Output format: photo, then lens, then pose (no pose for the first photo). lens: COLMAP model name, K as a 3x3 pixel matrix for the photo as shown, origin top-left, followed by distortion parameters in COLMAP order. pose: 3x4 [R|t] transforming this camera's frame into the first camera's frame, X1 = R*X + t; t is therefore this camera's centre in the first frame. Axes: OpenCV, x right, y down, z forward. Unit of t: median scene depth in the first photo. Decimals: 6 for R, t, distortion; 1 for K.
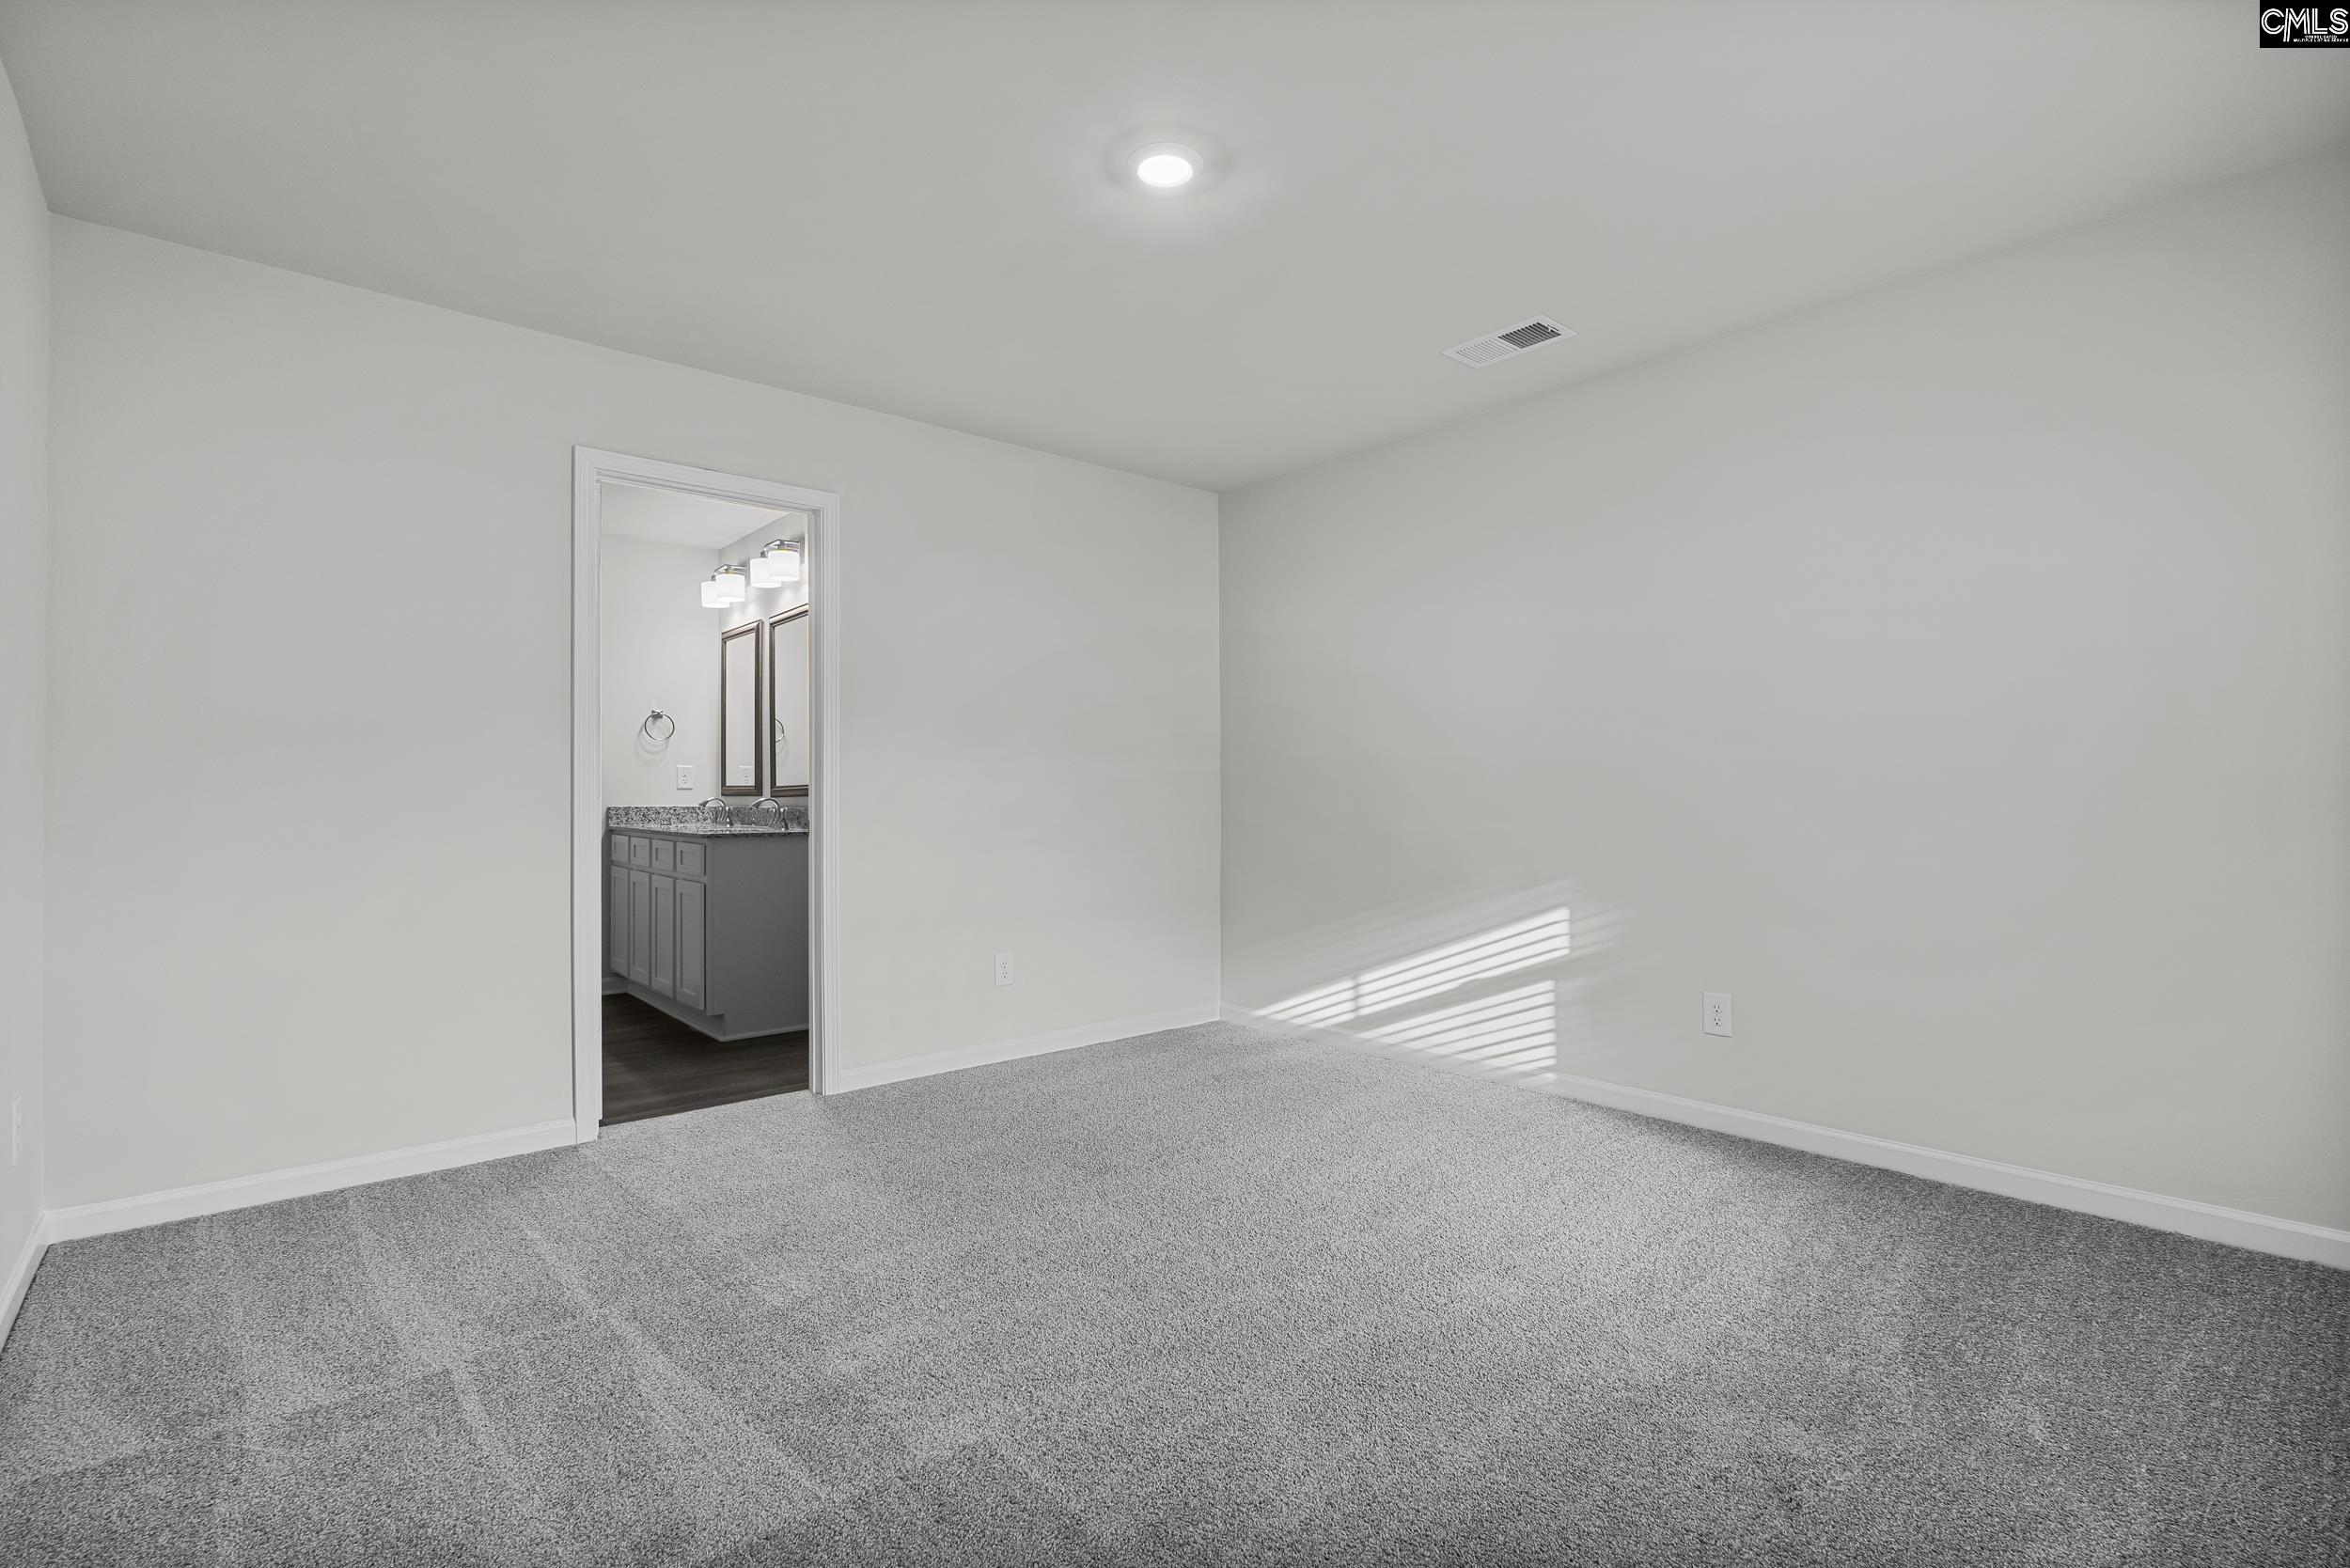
lens RADIAL K [[1077.9, 0, 1183.4], [0, 1077.9, 786.5], [0, 0, 1]] dist [-0.010161, -0.001191]
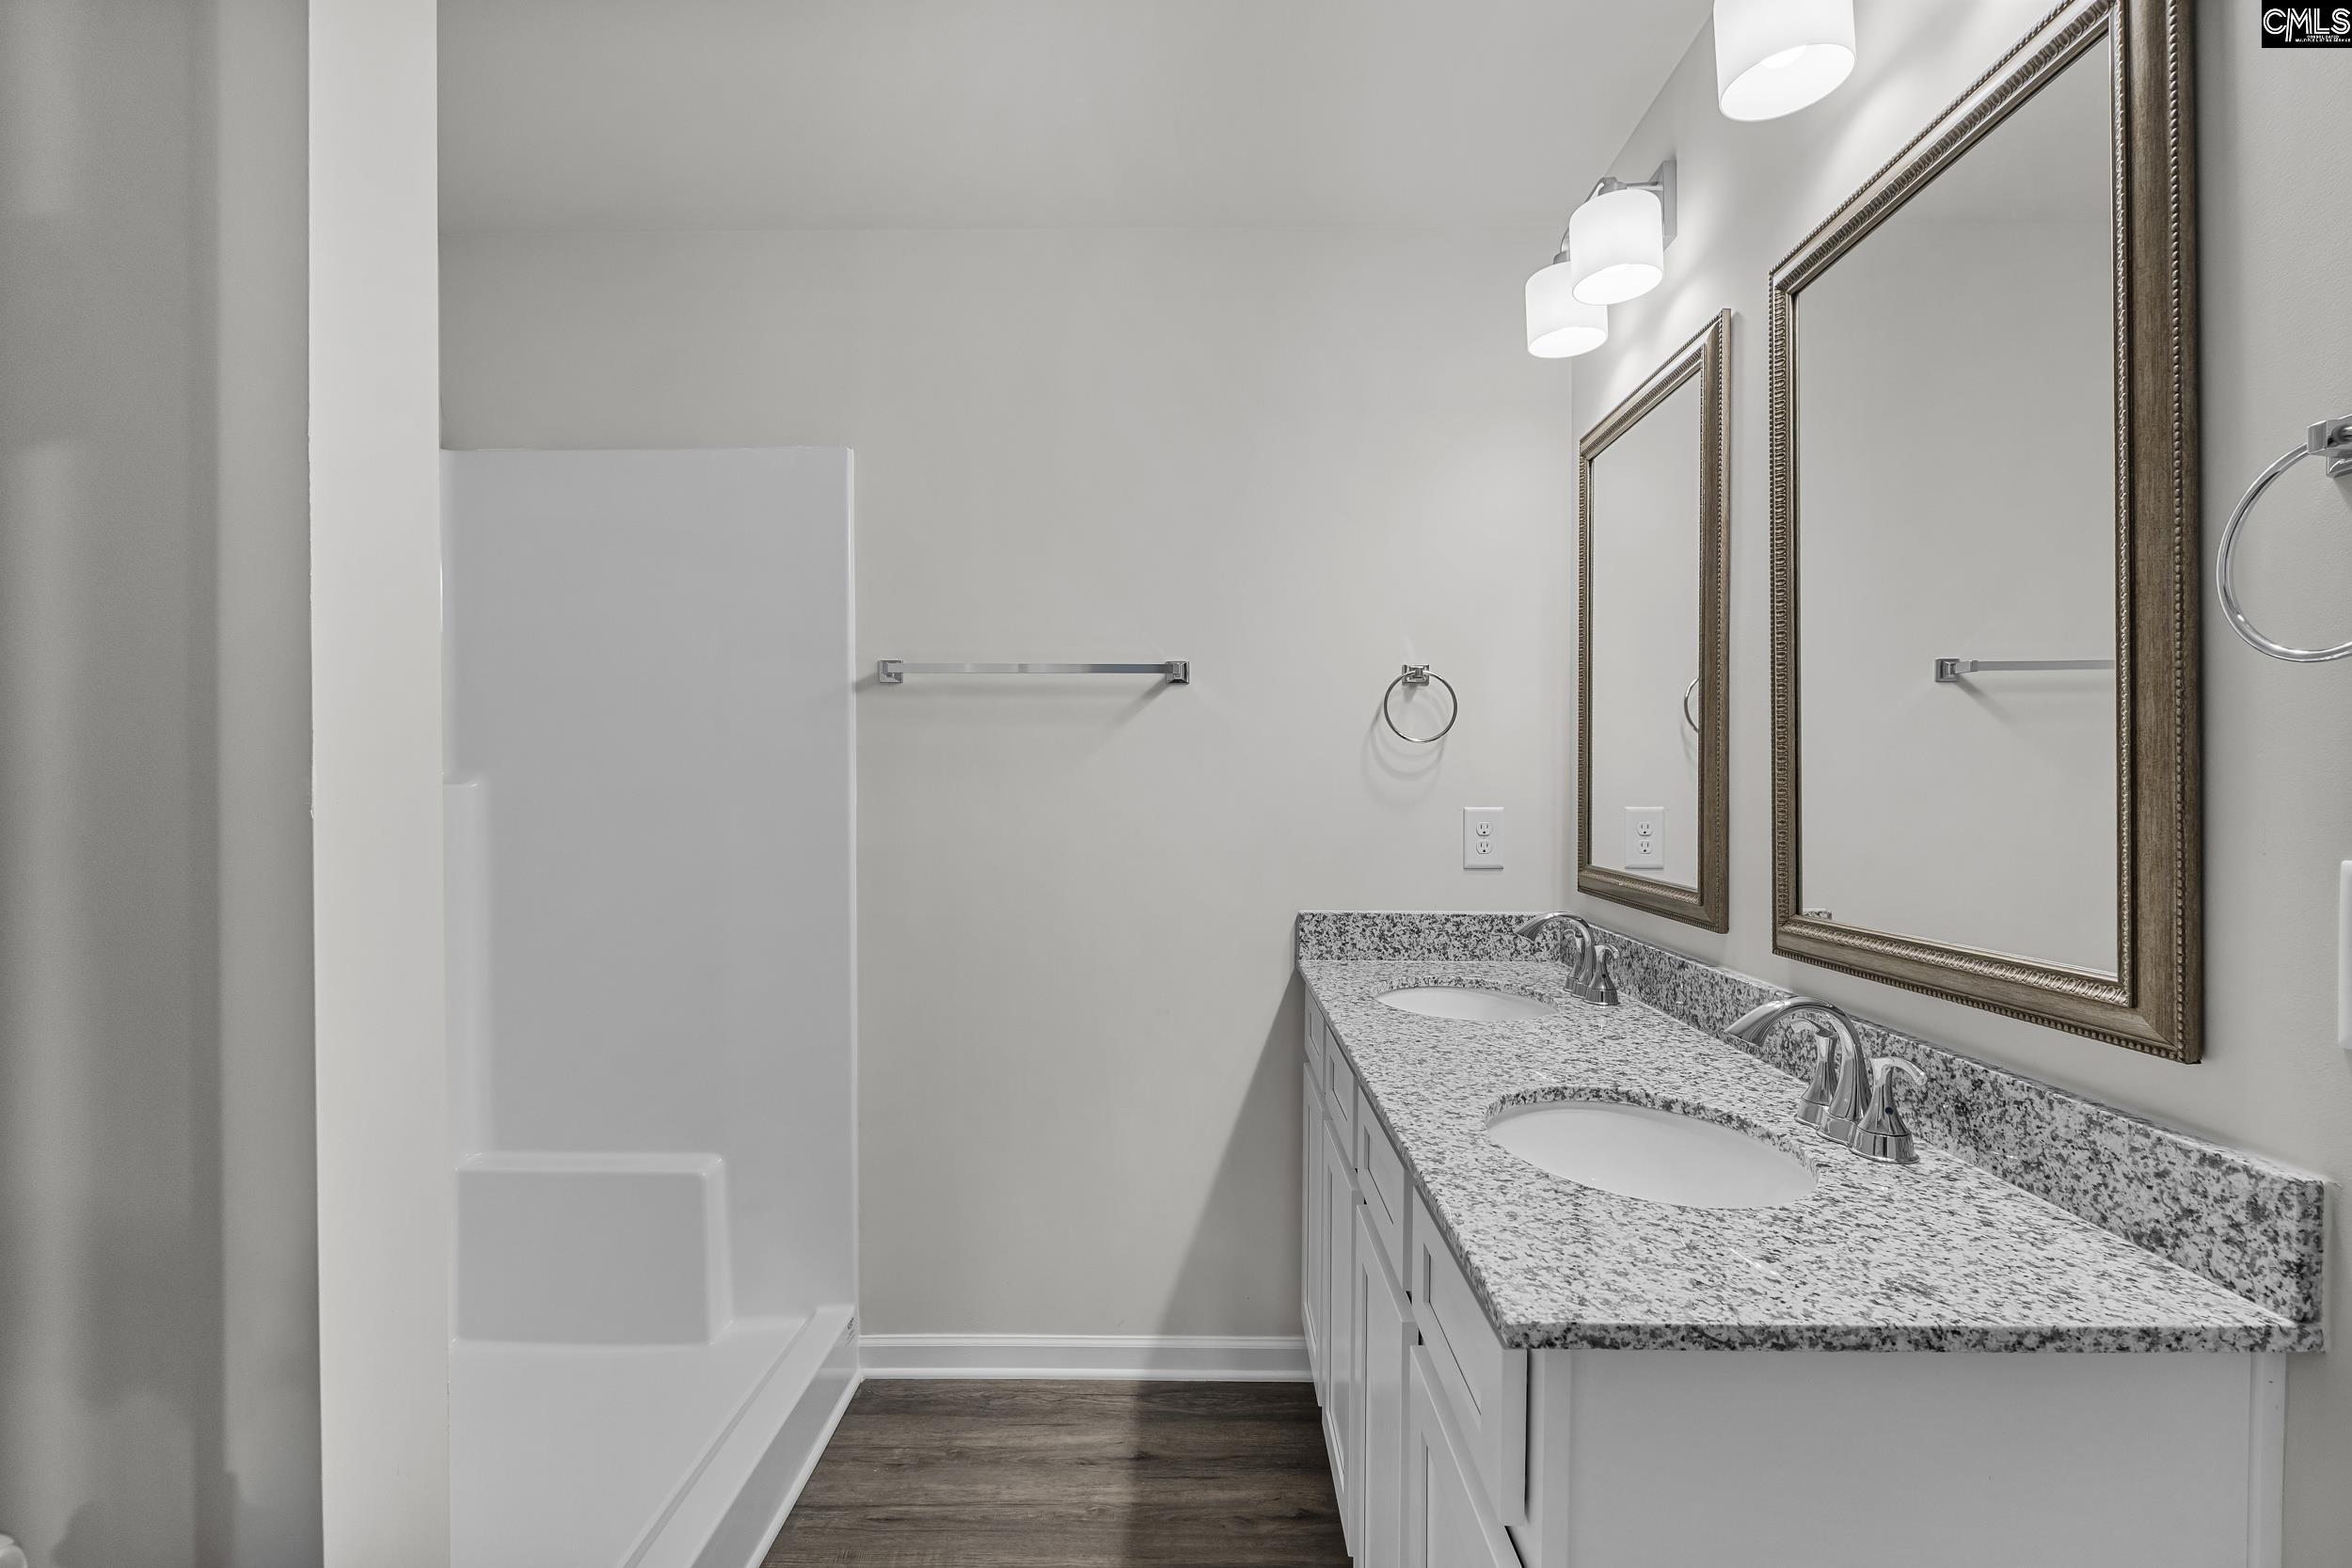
lens RADIAL K [[1078.7, 0, 1186.9], [0, 1078.7, 791.6], [0, 0, 1]] dist [-0.010161, -0.001191]
pose [[0.744553, 0.008363, -0.667511, -0.295291], [-0.004385, 0.999961, 0.007637, -0.028252], [0.667549, -0.002759, 0.744561, 0.664334]]
